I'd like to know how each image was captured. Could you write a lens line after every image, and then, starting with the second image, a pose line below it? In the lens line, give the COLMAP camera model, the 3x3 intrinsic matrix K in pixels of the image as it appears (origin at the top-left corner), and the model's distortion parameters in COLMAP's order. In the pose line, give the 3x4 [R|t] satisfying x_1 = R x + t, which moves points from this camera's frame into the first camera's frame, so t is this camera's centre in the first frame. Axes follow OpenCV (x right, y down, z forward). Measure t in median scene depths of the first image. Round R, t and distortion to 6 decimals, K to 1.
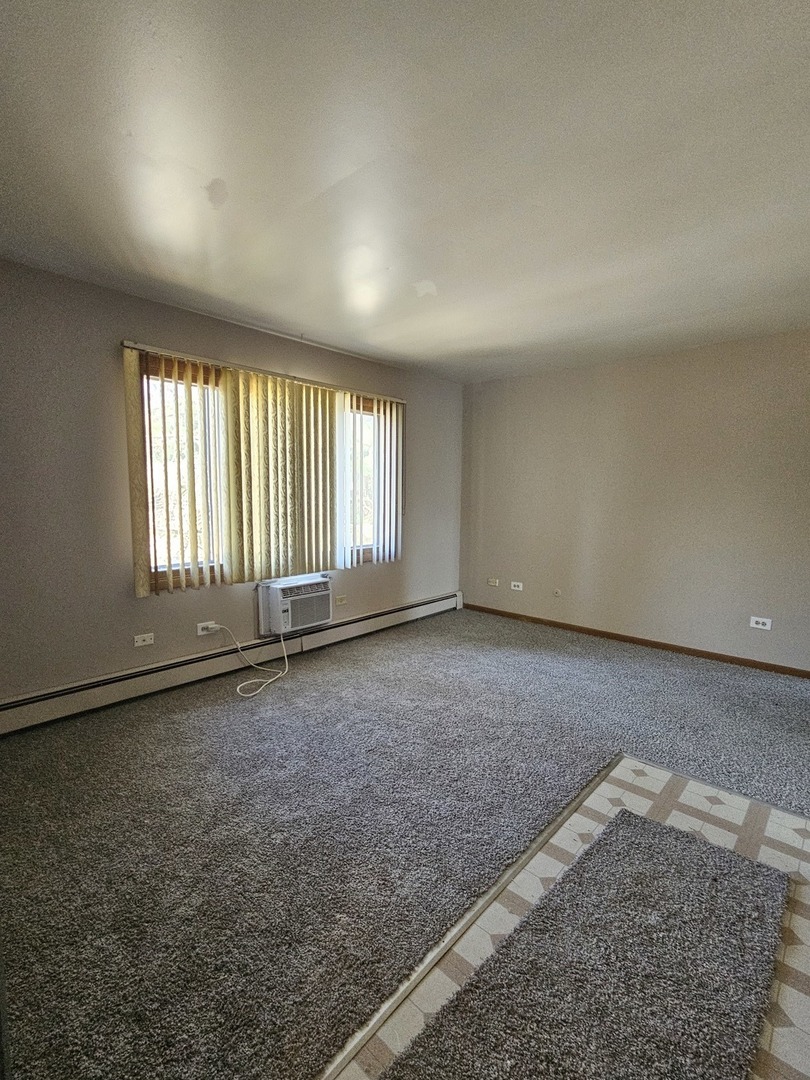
lens RADIAL K [[483.2, 0, 405.0], [0, 483.2, 540.0], [0, 0, 1]] dist [0.000445, 0.000095]
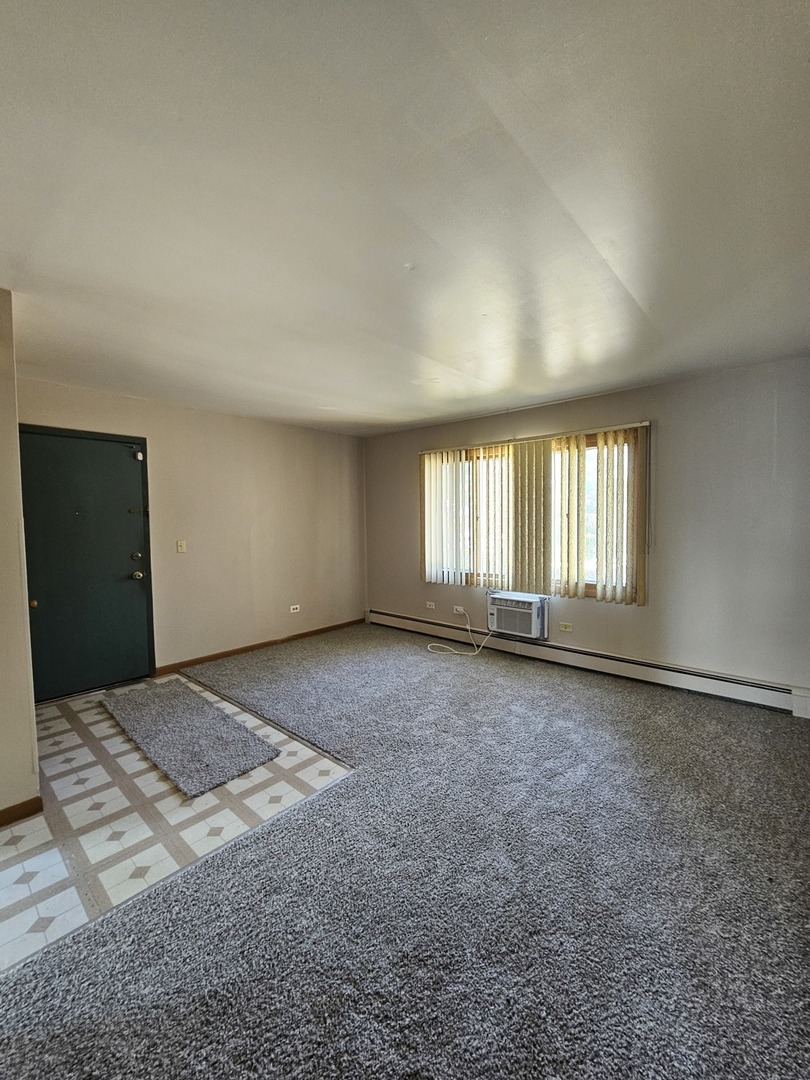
lens RADIAL K [[436.5, 0, 407.7], [0, 436.5, 541.1], [0, 0, 1]] dist [0.000893, 0.000202]
pose [[0.032229, 0.044298, -0.998498, 1.003334], [-0.089465, 0.995135, 0.041261, -0.090428], [0.995468, 0.088001, 0.036036, 0.735312]]
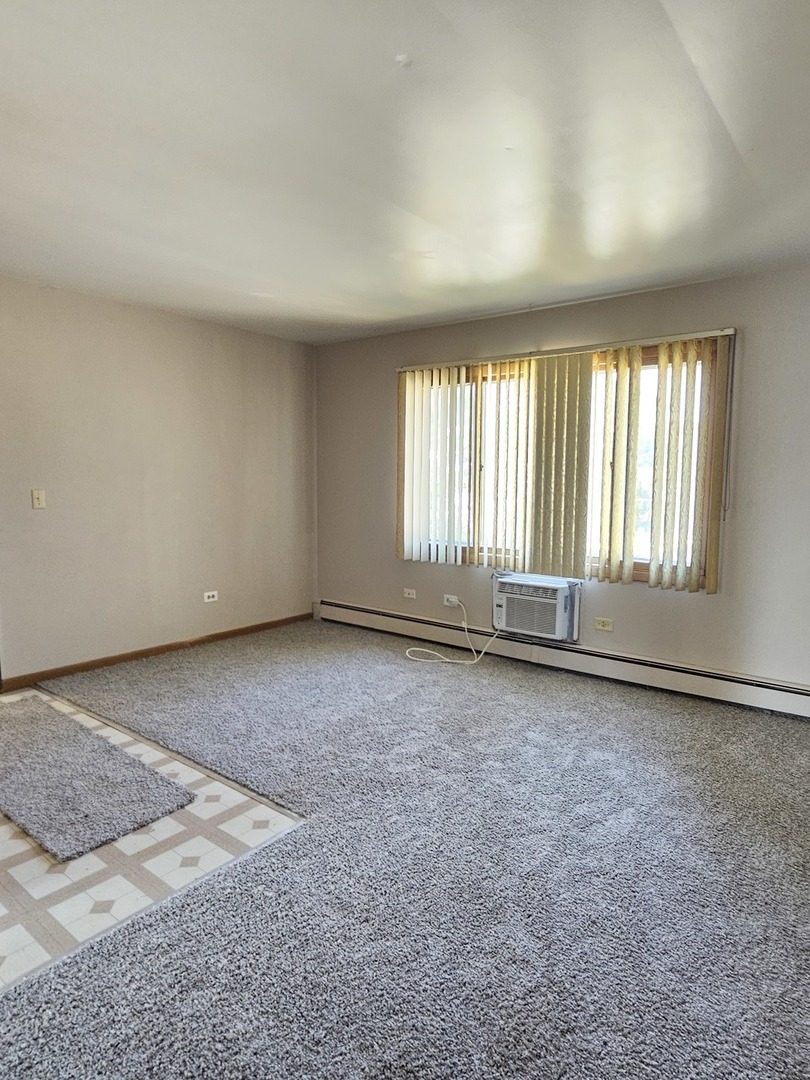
lens RADIAL K [[632.9, 0, 405.0], [0, 632.9, 540.0], [0, 0, 1]] dist [0.001616, -0.000496]
pose [[0.085160, 0.093583, -0.991963, 0.994156], [-0.108860, 0.990493, 0.084098, -0.067111], [0.990403, 0.100823, 0.094538, 0.719929]]
